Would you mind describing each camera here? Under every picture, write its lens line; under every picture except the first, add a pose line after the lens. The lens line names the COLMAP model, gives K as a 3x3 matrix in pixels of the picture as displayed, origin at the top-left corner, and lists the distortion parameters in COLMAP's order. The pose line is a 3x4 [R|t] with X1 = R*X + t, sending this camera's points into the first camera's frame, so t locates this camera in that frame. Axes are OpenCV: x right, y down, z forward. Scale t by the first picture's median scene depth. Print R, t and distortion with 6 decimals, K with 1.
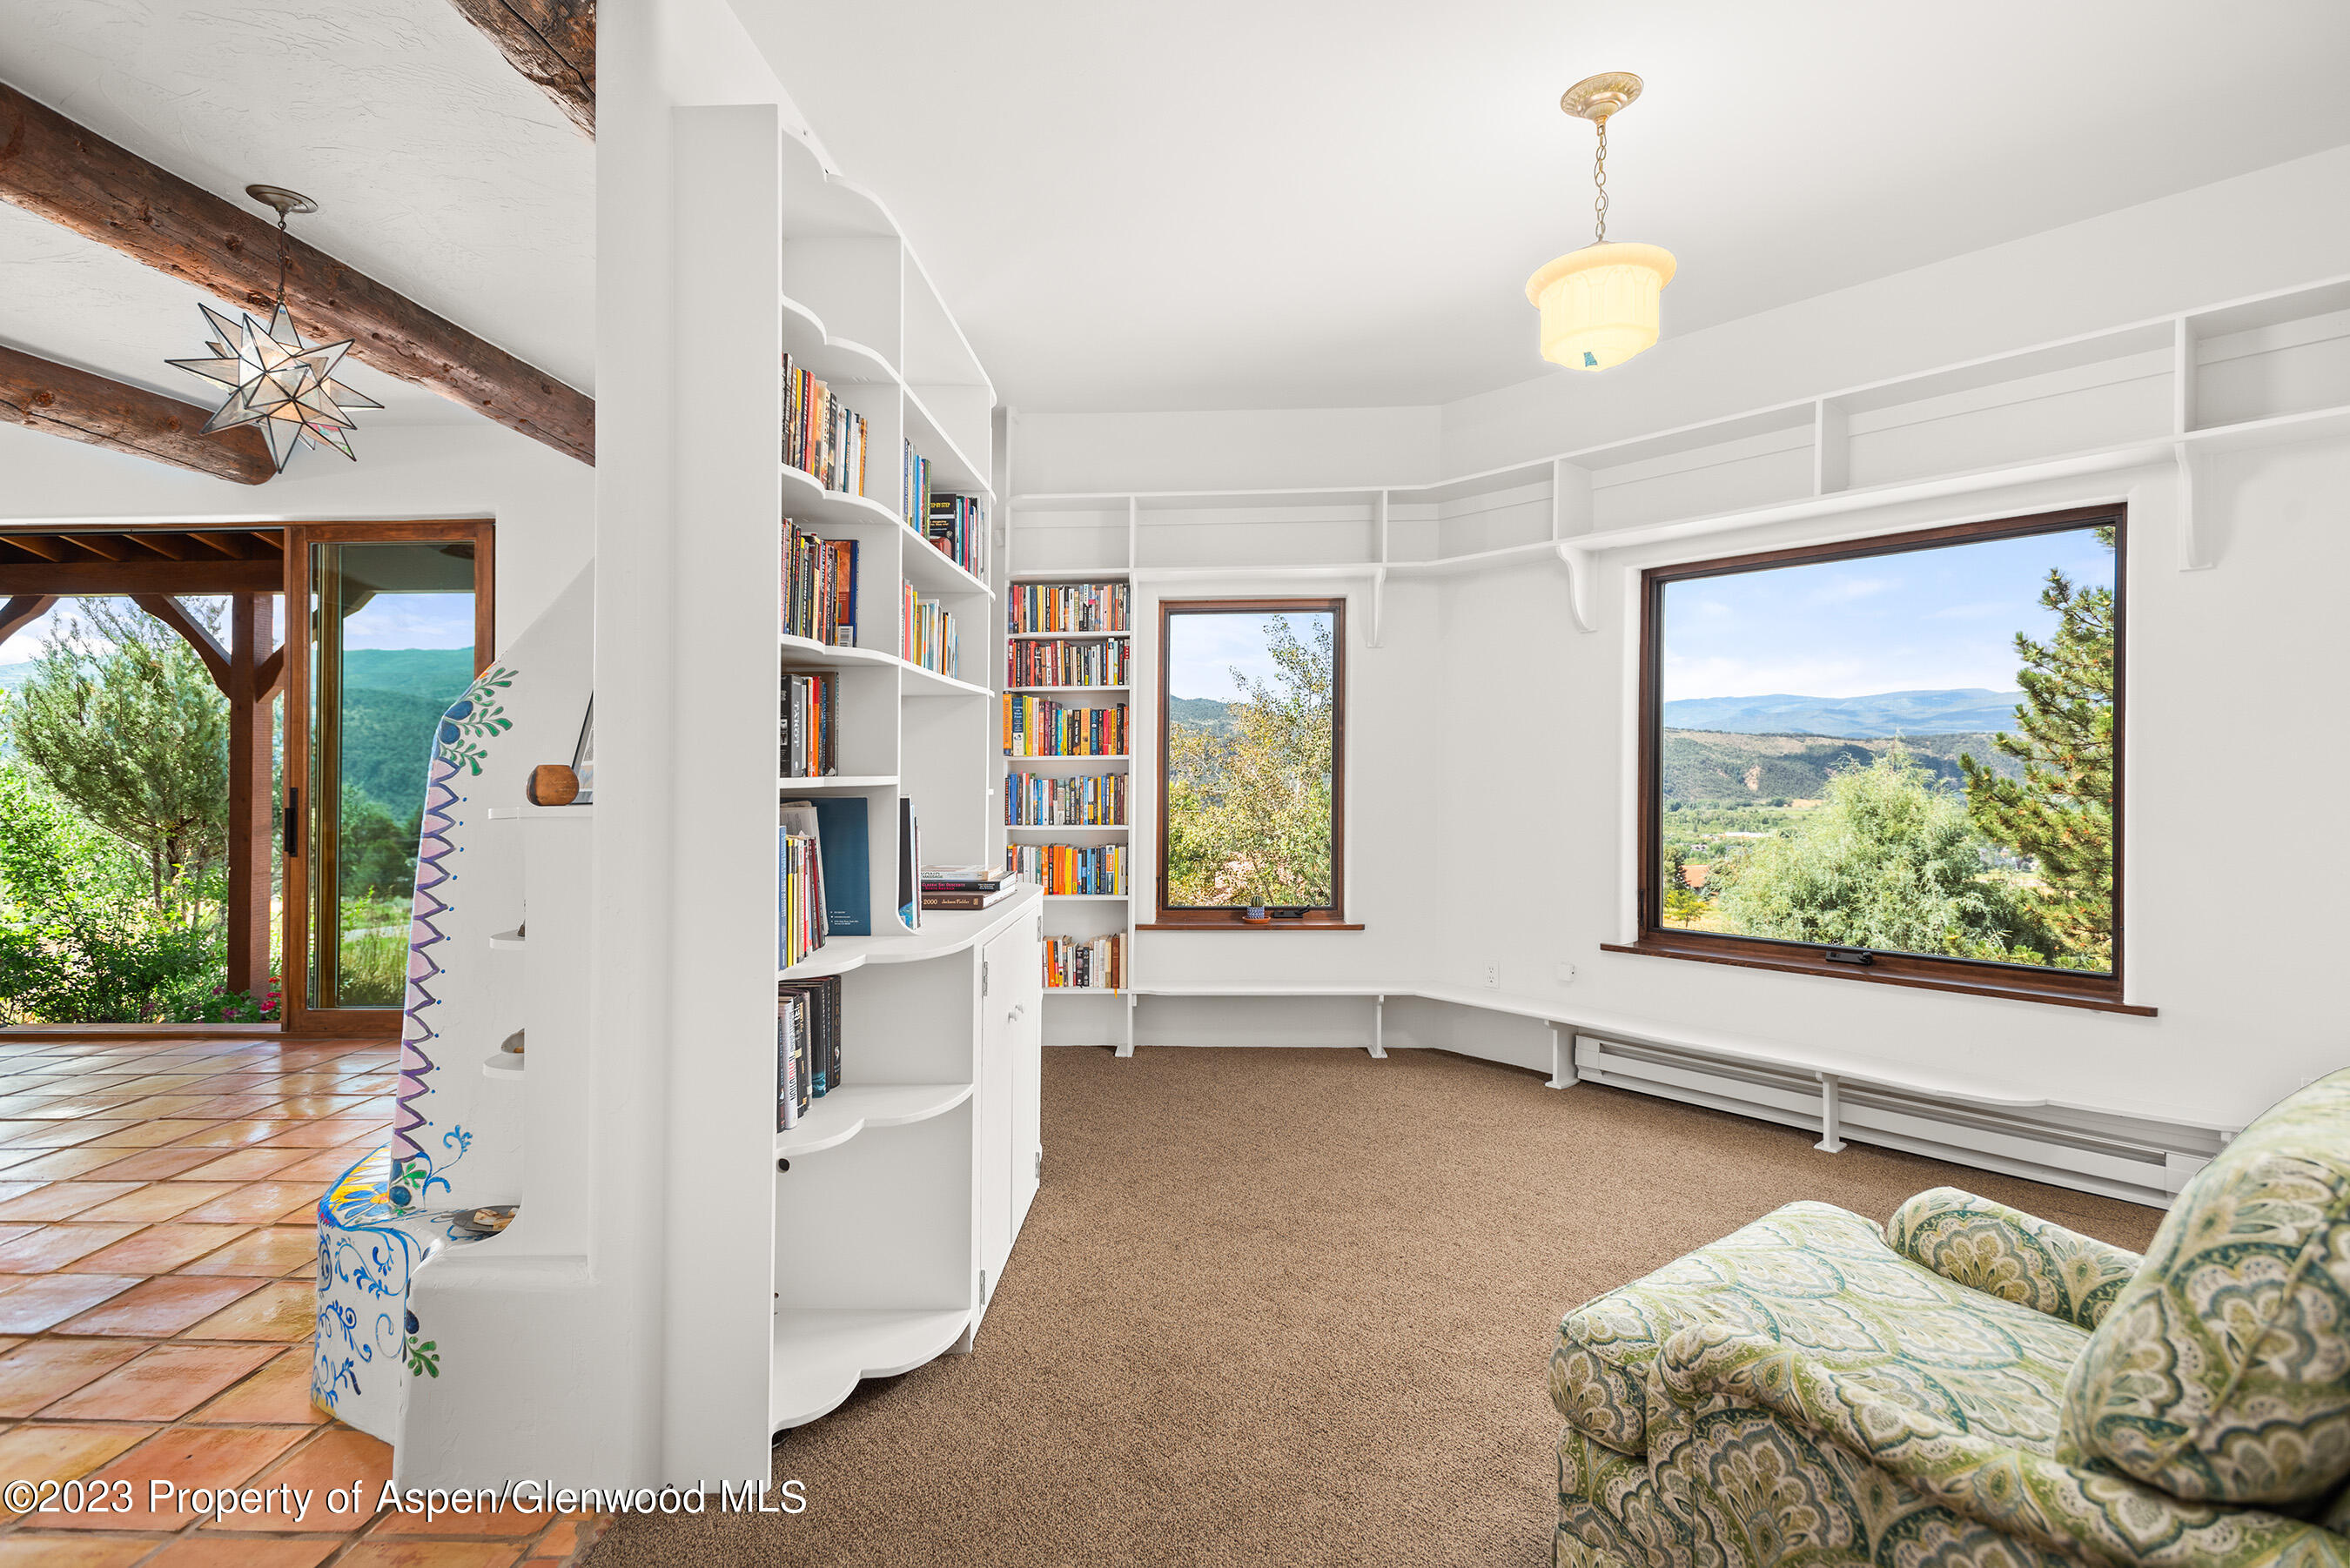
lens RADIAL K [[1105.1, 0, 1175.3], [0, 1105.1, 777.7], [0, 0, 1]] dist [-0.001836, -0.000421]
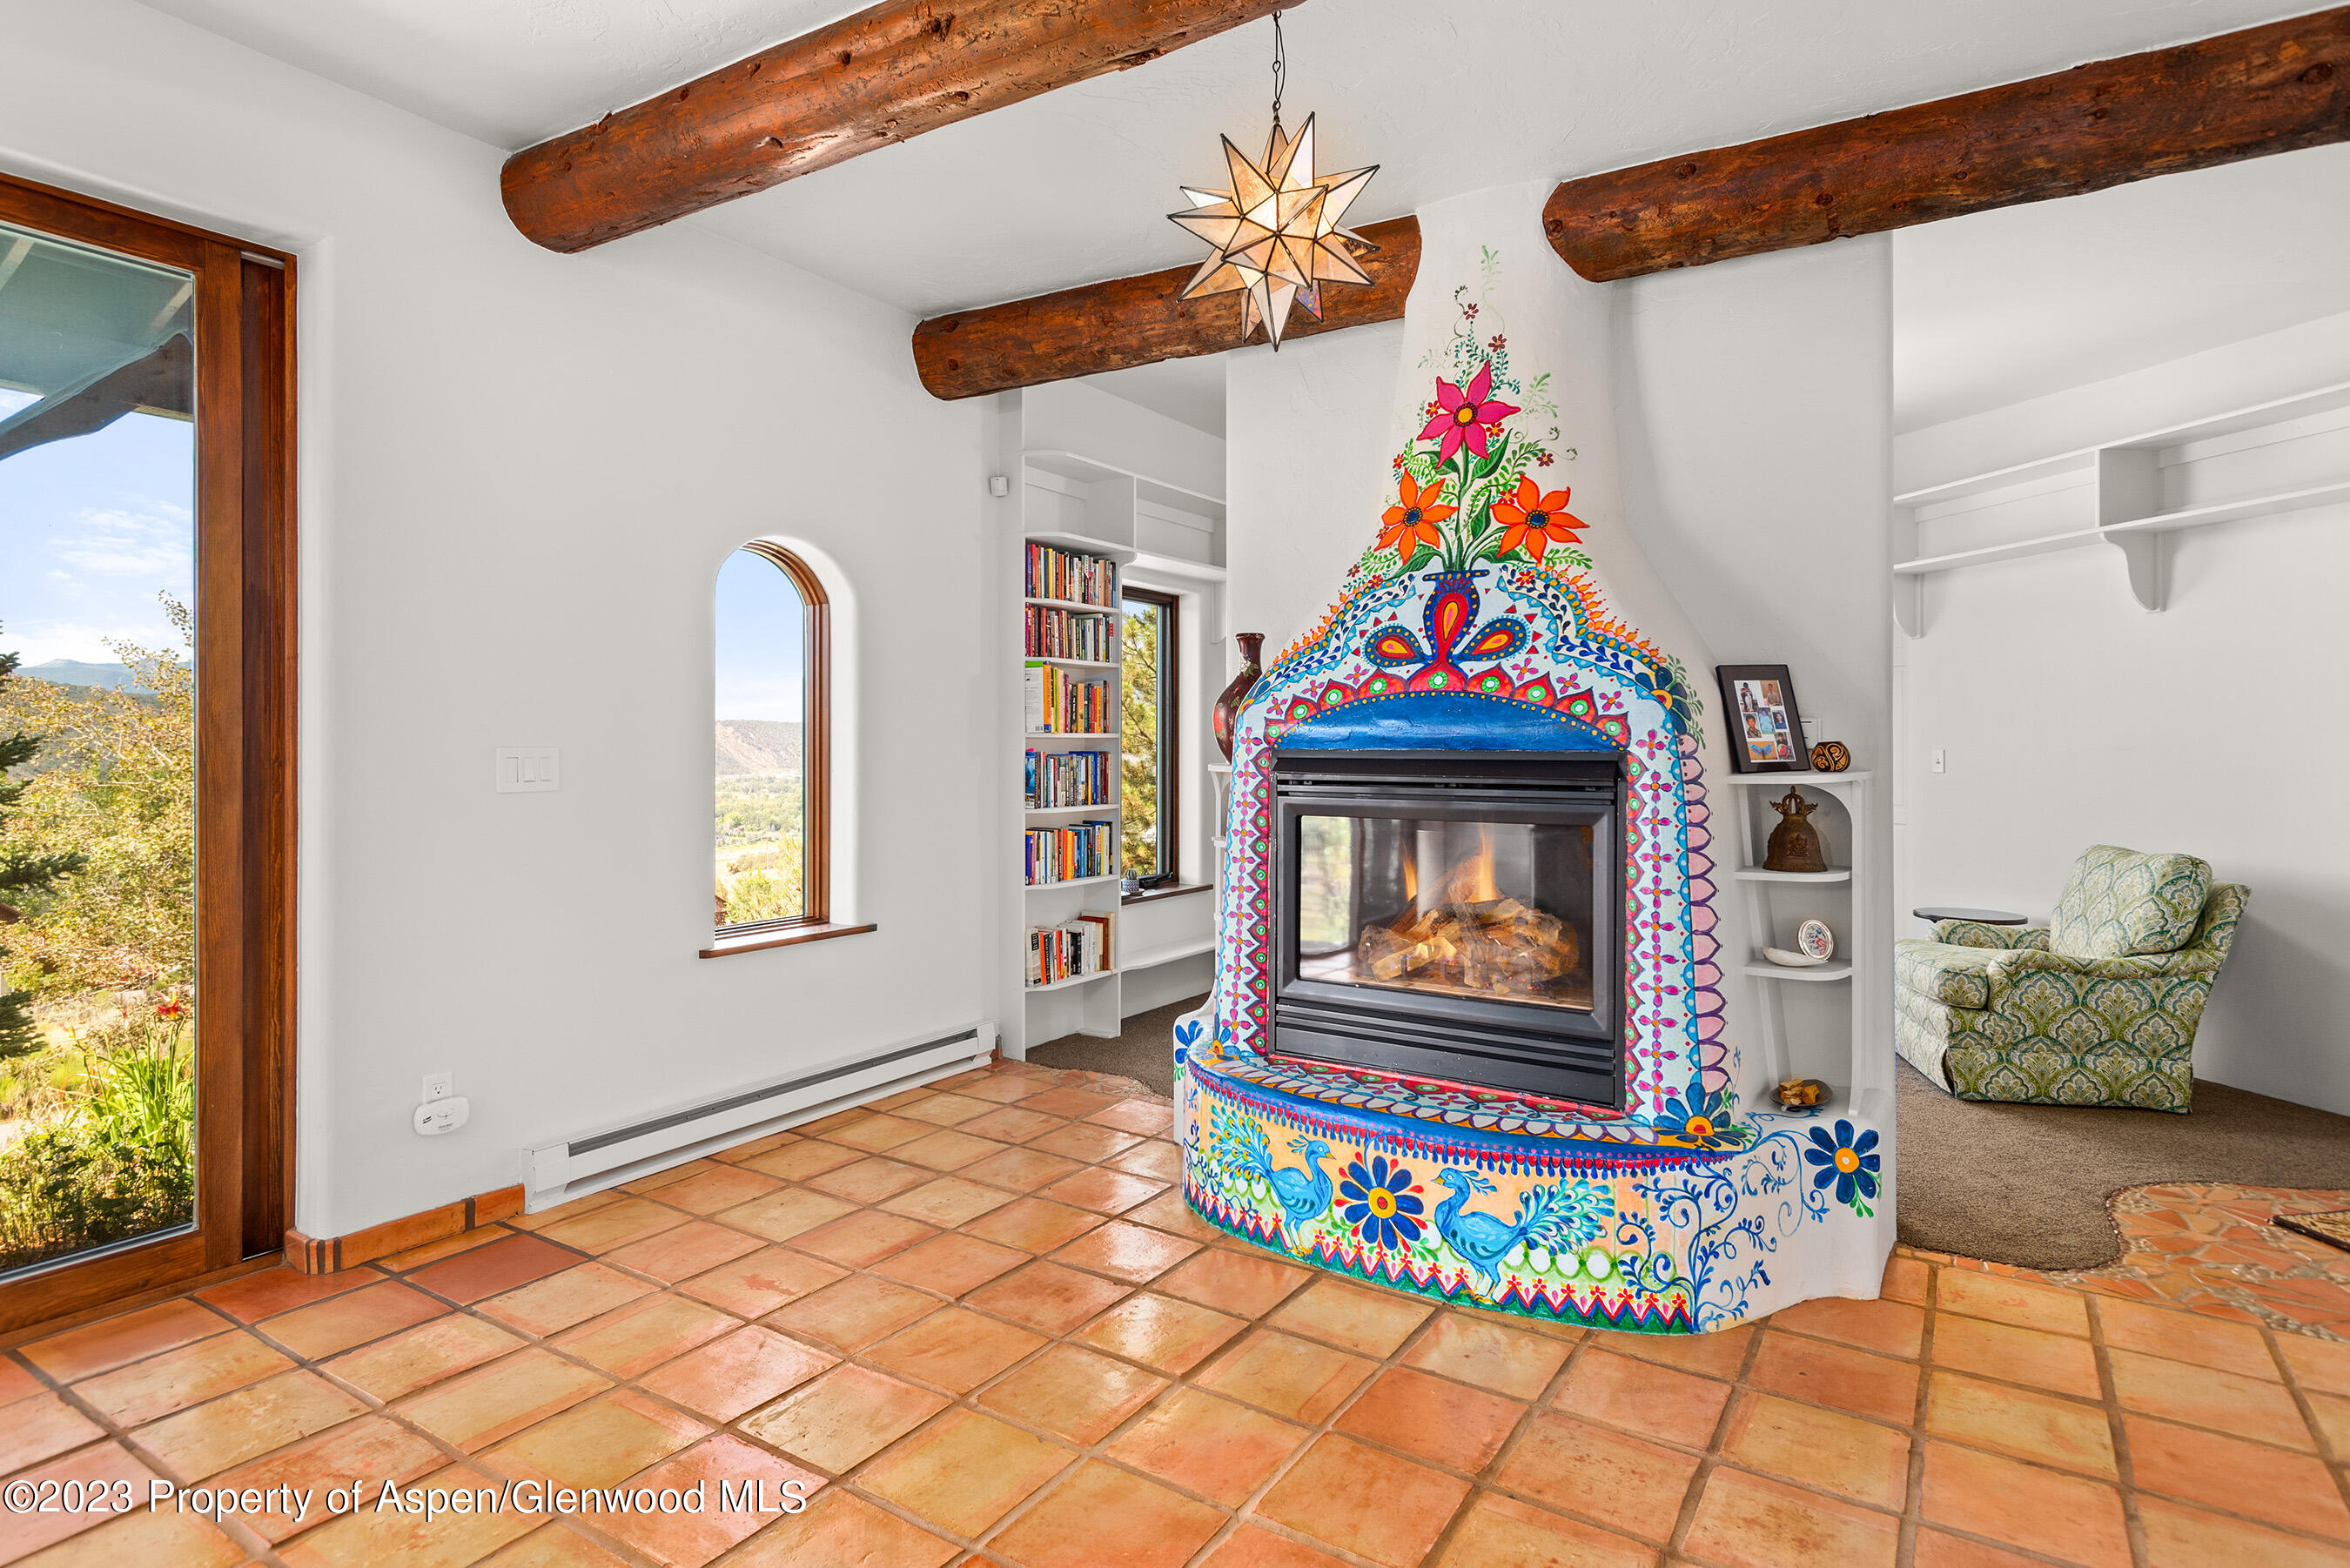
lens RADIAL K [[1250.0, 0, 1162.8], [0, 1250.0, 737.0], [0, 0, 1]] dist [-0.002295, -0.000007]
pose [[0.517896, 0.010718, 0.855376, -4.279829], [0.002669, 0.999896, -0.014145, -0.004710], [-0.855439, 0.009609, 0.517814, 1.664279]]
